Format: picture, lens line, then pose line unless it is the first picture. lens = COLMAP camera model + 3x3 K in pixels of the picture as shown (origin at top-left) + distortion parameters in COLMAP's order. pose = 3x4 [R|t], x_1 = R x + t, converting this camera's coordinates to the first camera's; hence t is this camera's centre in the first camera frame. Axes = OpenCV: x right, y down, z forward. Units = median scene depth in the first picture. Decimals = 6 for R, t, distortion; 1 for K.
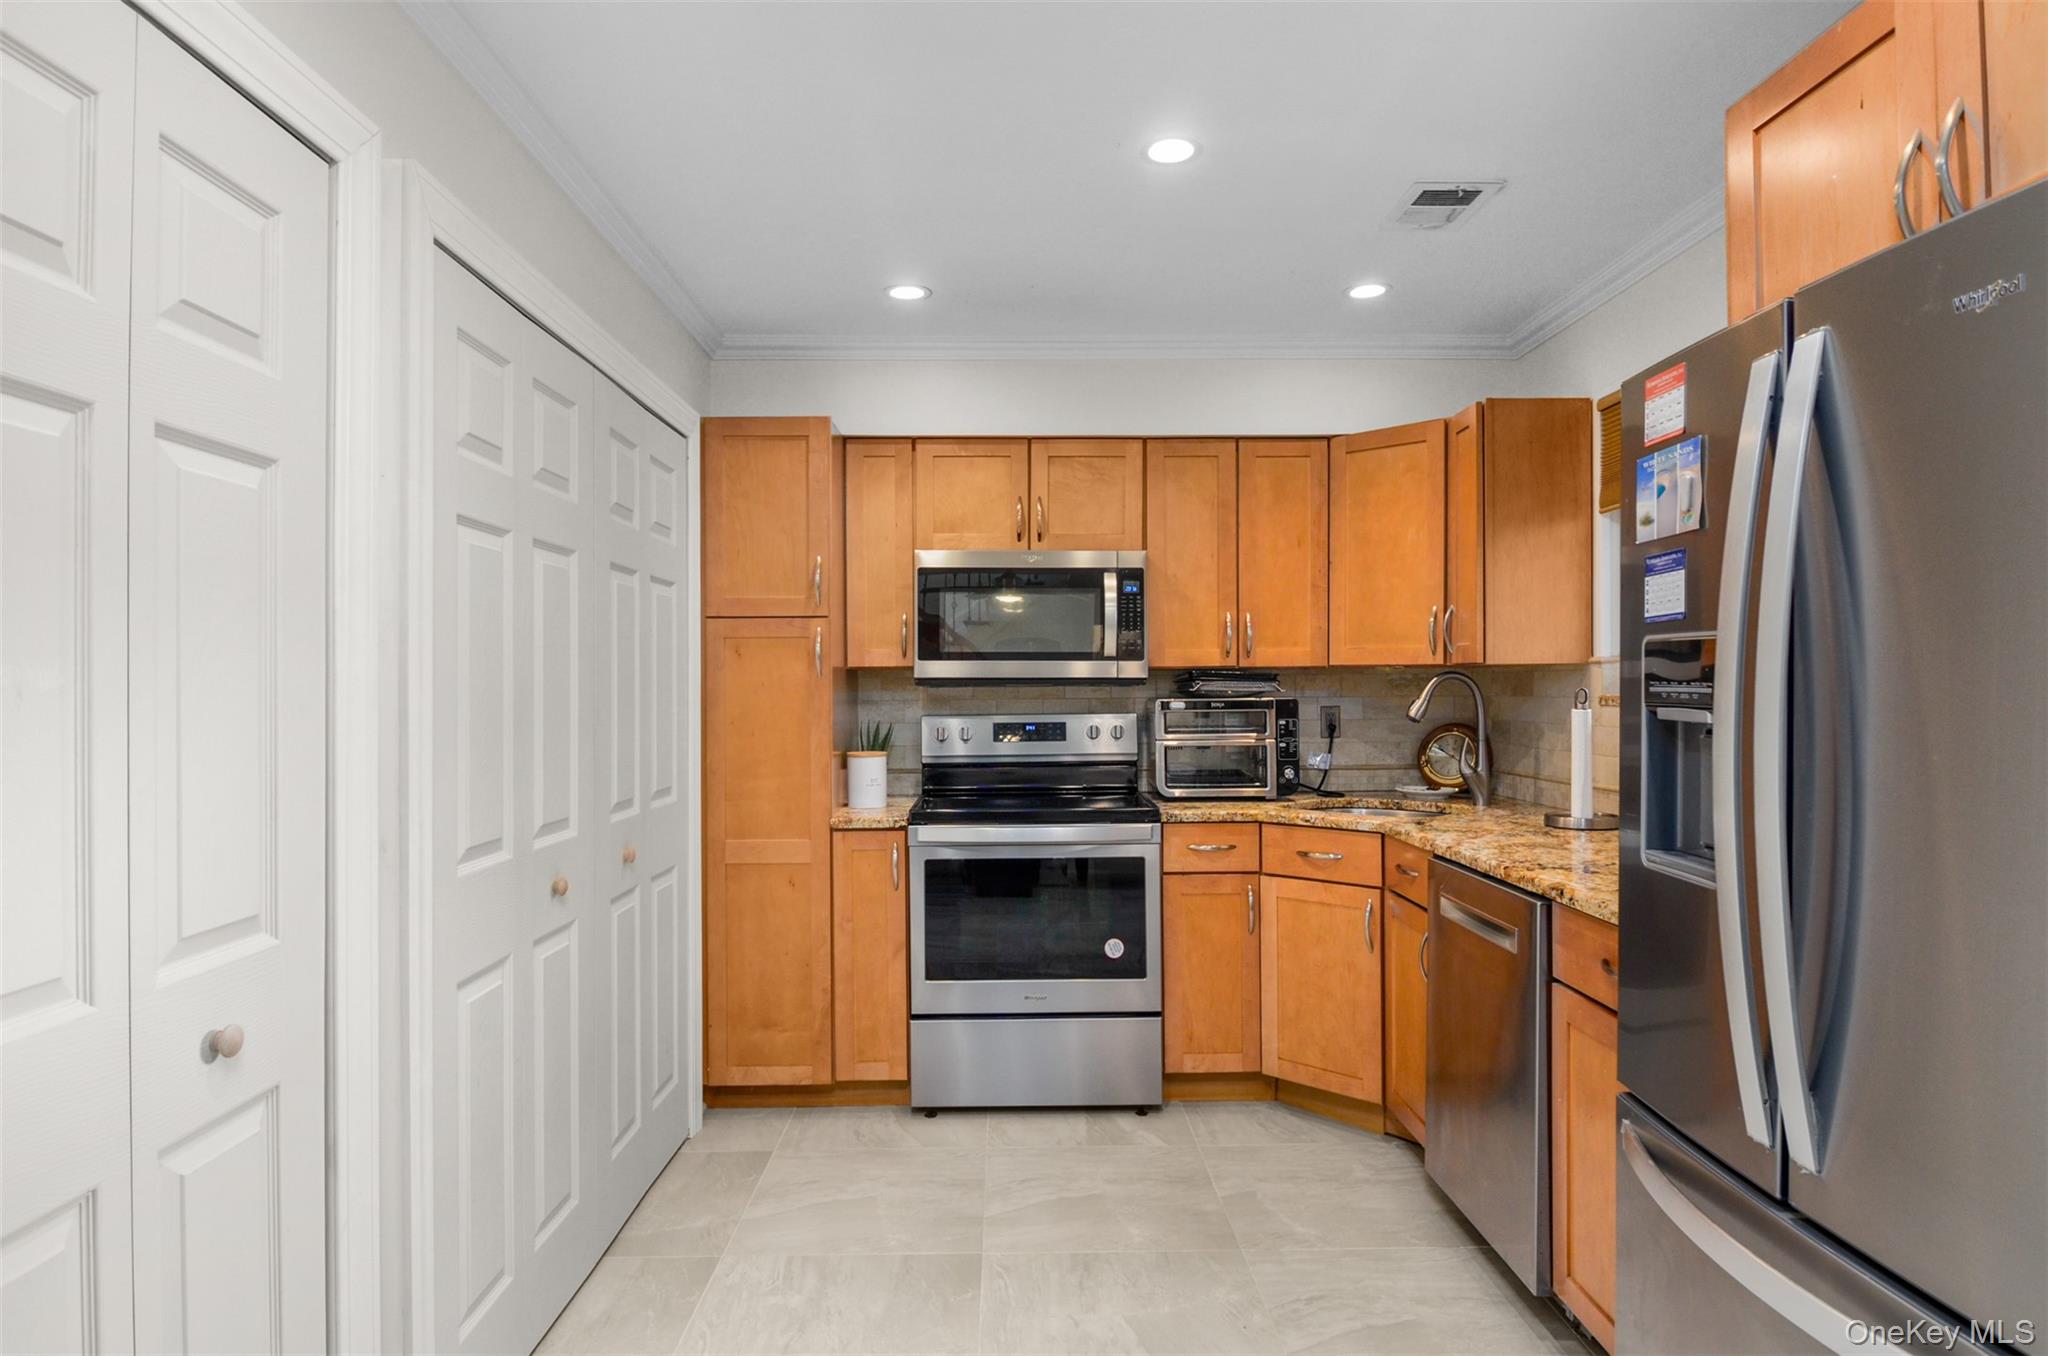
lens RADIAL K [[1109.3, 0, 1027.8], [0, 1109.3, 681.6], [0, 0, 1]] dist [-0.001256, -0.000526]
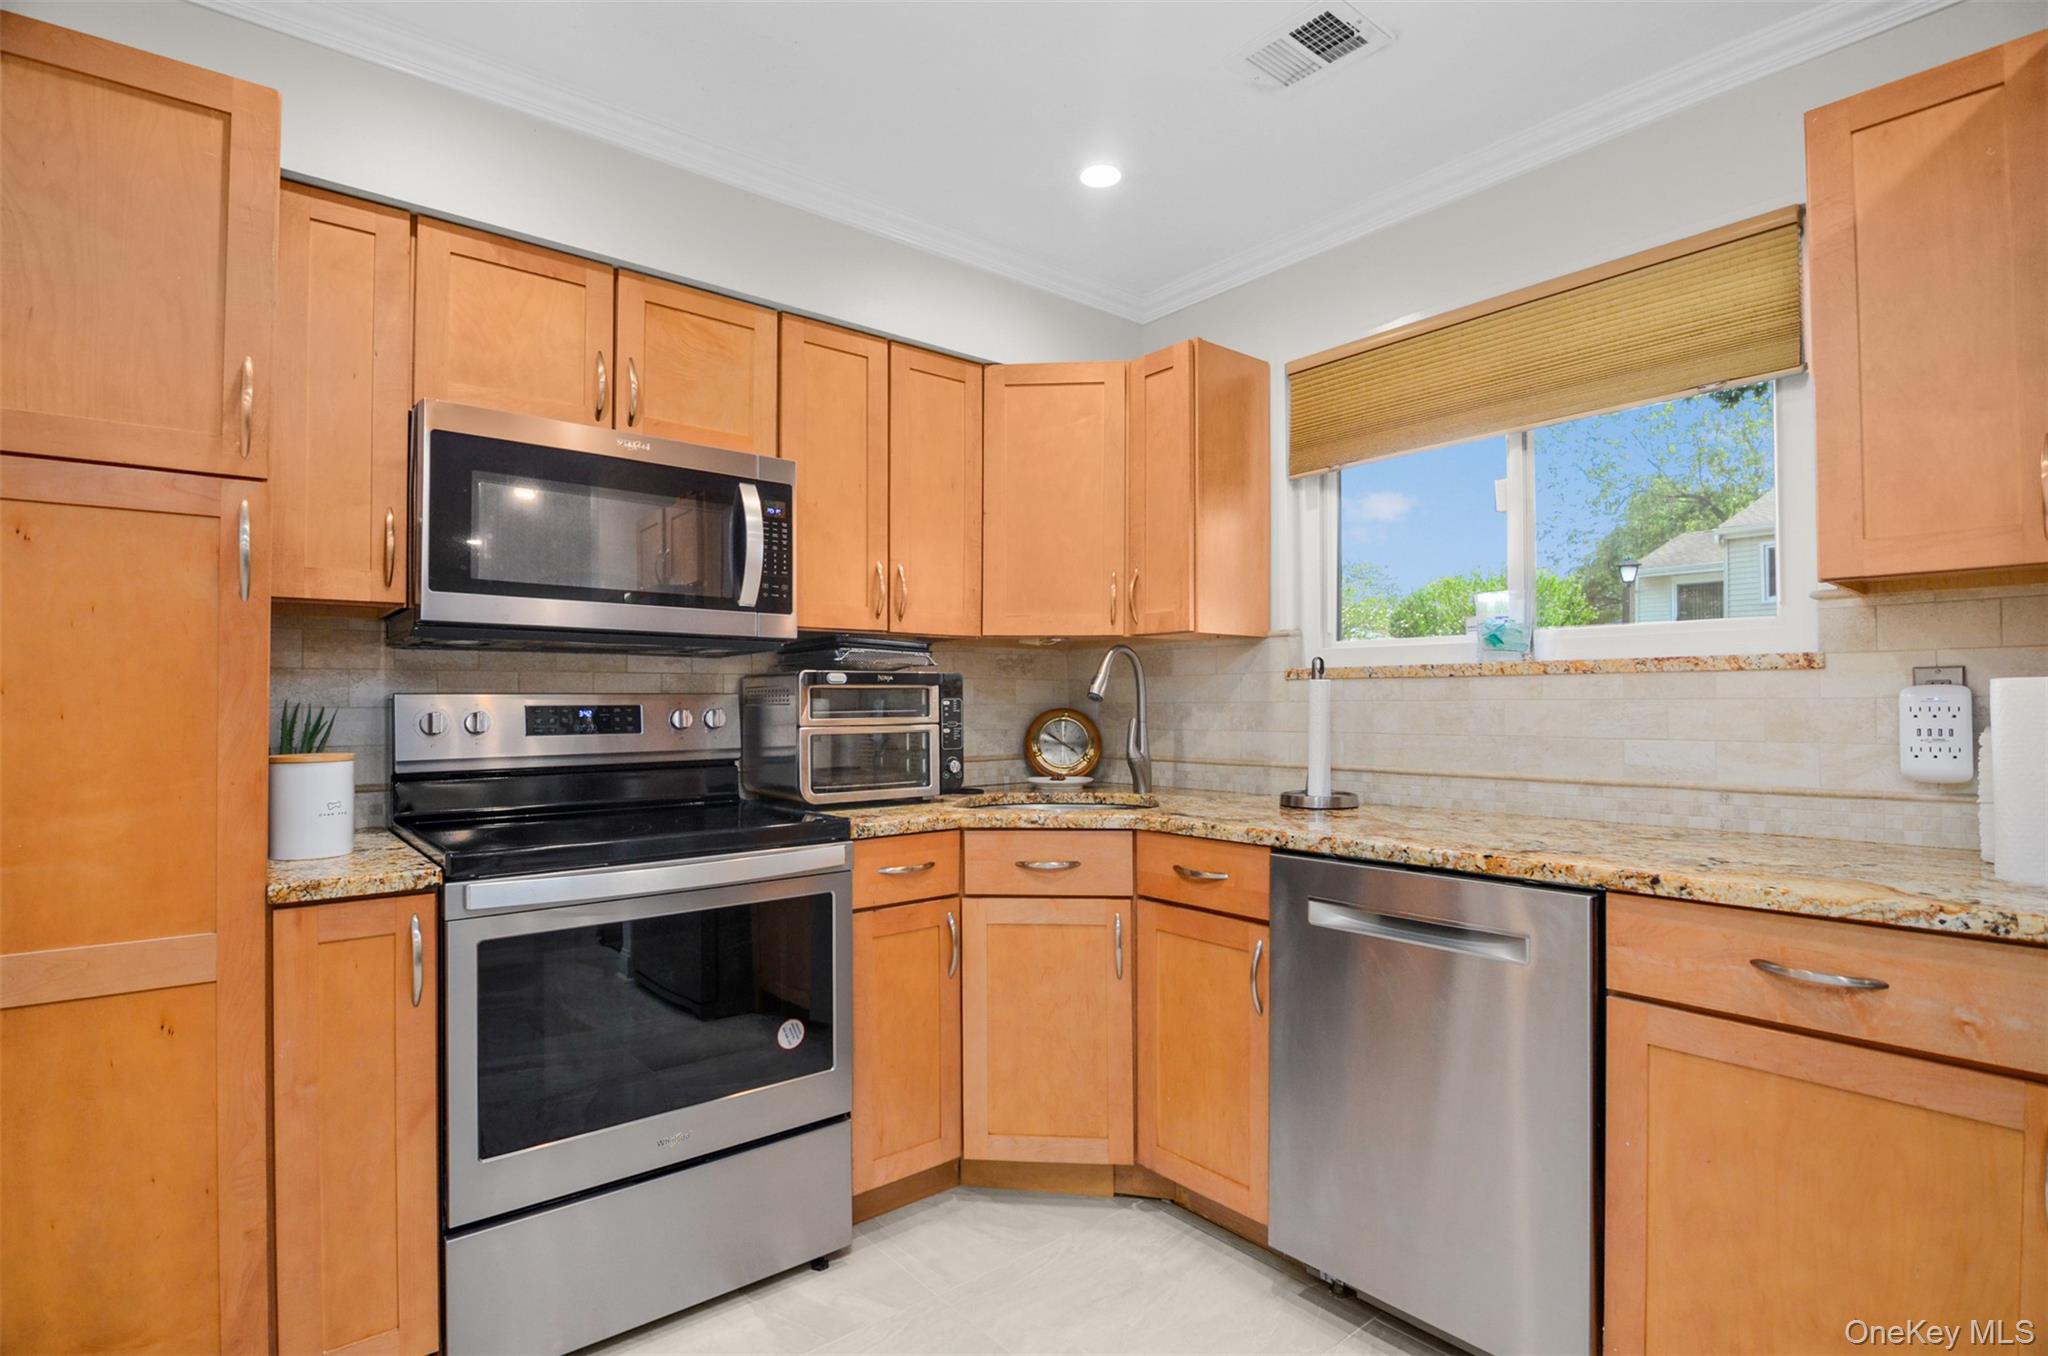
lens RADIAL K [[1000.0, 0, 1023.2], [0, 1000.0, 684.2], [0, 0, 1]] dist [-0.007444, -0.004502]
pose [[0.788101, 0.014387, 0.615378, -0.176059], [-0.003955, 0.999825, -0.018310, 0.037814], [-0.615534, 0.011996, 0.788019, 0.412634]]
